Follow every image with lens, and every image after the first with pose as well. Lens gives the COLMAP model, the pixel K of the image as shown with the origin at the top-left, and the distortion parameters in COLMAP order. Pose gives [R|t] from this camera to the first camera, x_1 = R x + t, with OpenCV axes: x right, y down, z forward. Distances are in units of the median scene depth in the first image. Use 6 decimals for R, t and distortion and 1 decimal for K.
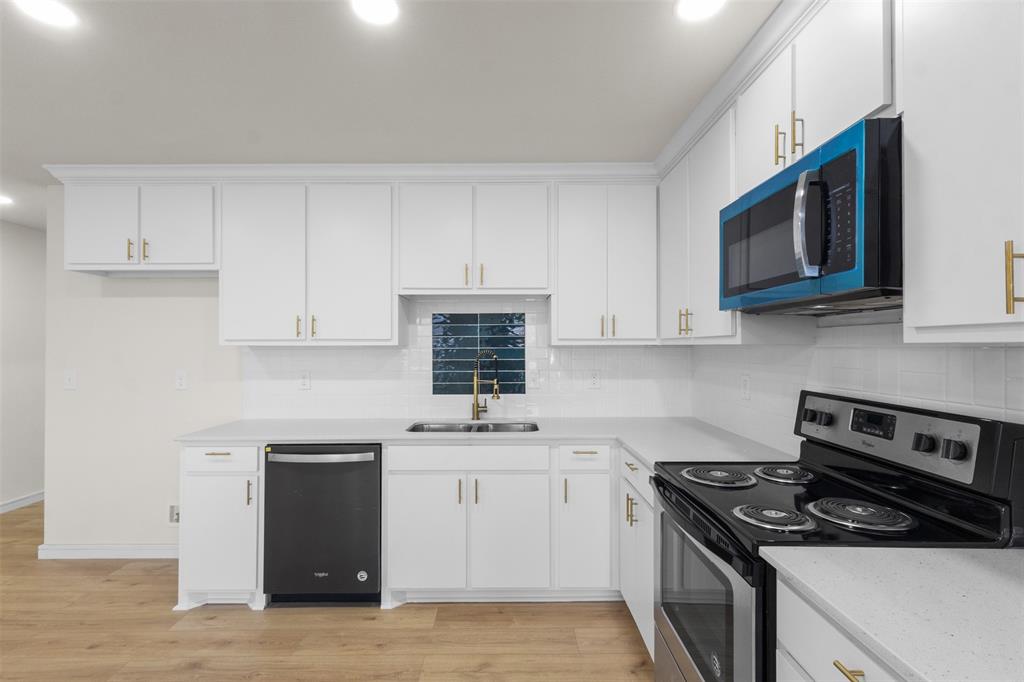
lens RADIAL K [[473.7, 0, 509.0], [0, 473.7, 340.7], [0, 0, 1]] dist [0.003495, 0.000221]
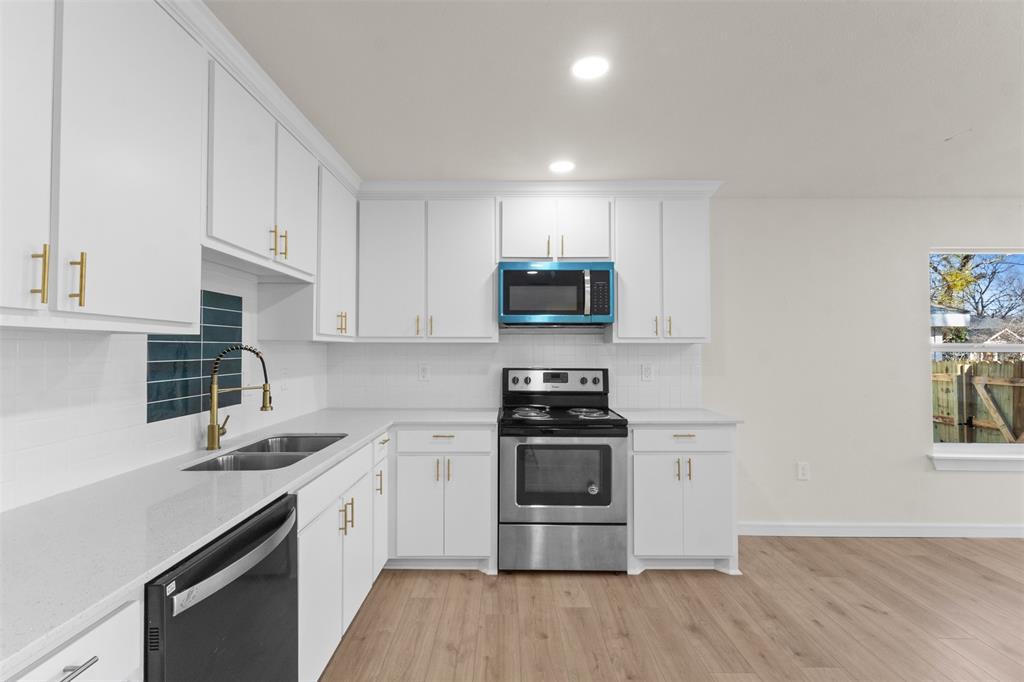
lens RADIAL K [[473.7, 0, 509.0], [0, 473.7, 340.7], [0, 0, 1]] dist [0.003495, 0.000221]
pose [[0.001538, 0.021451, 0.999769, -0.896191], [-0.014691, 0.999663, -0.021426, 0.027430], [-0.999891, -0.014655, 0.001853, 0.712740]]
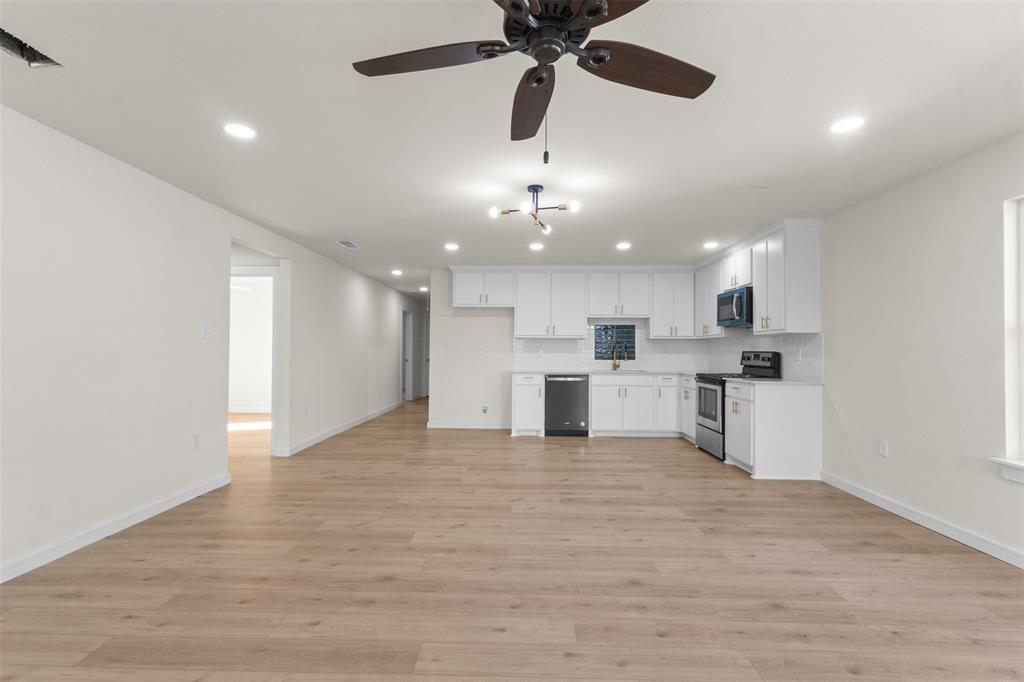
lens RADIAL K [[473.7, 0, 509.0], [0, 473.7, 340.7], [0, 0, 1]] dist [0.003495, 0.000221]
pose [[0.999510, 0.008264, -0.030198, -0.633599], [-0.008524, 0.999928, -0.008482, 0.053692], [0.030126, 0.008735, 0.999508, -1.645357]]
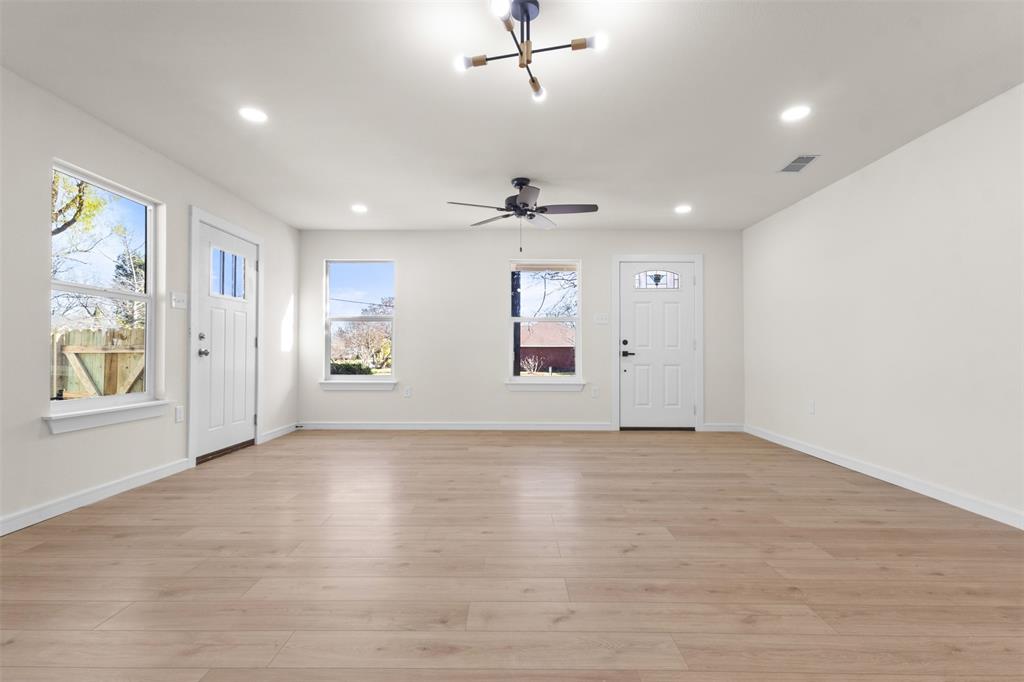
lens RADIAL K [[473.7, 0, 509.0], [0, 473.7, 340.7], [0, 0, 1]] dist [0.003495, 0.000221]
pose [[-0.999968, 0.000191, 0.007969, -0.578821], [-0.000080, 0.999422, -0.033982, 0.174332], [-0.007971, -0.033982, -0.999391, 0.574758]]
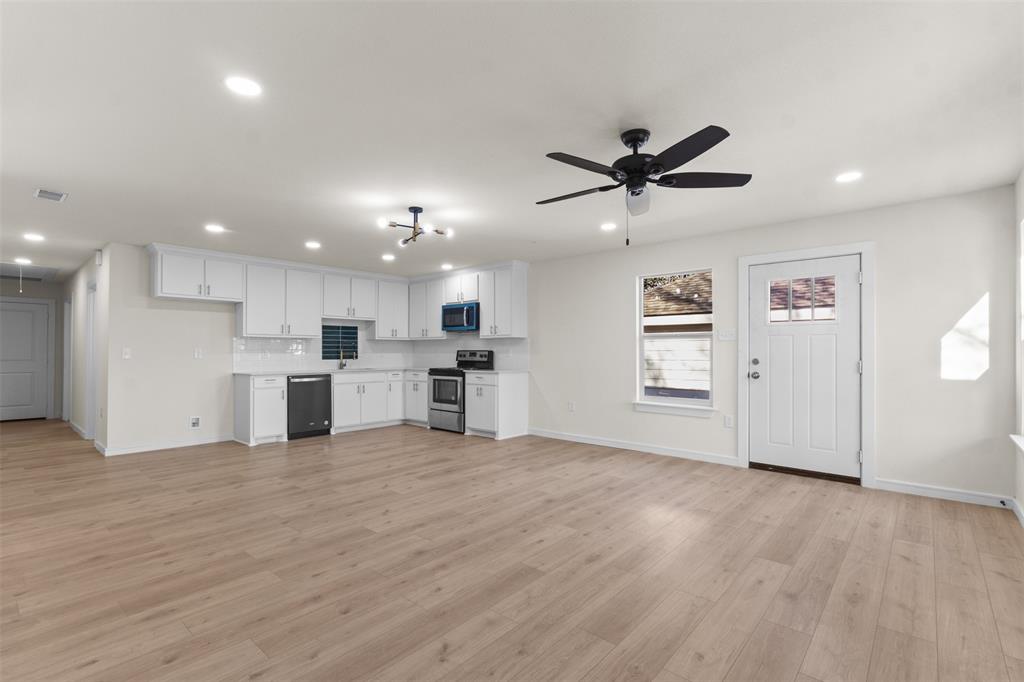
lens RADIAL K [[472.5, 0, 512.2], [0, 472.5, 354.1], [0, 0, 1]] dist [-0.001813, -0.000148]
pose [[0.661681, -0.004189, 0.749774, -1.603834], [-0.009503, 0.999857, 0.013972, 0.054895], [-0.749725, -0.016370, 0.661547, -1.555836]]
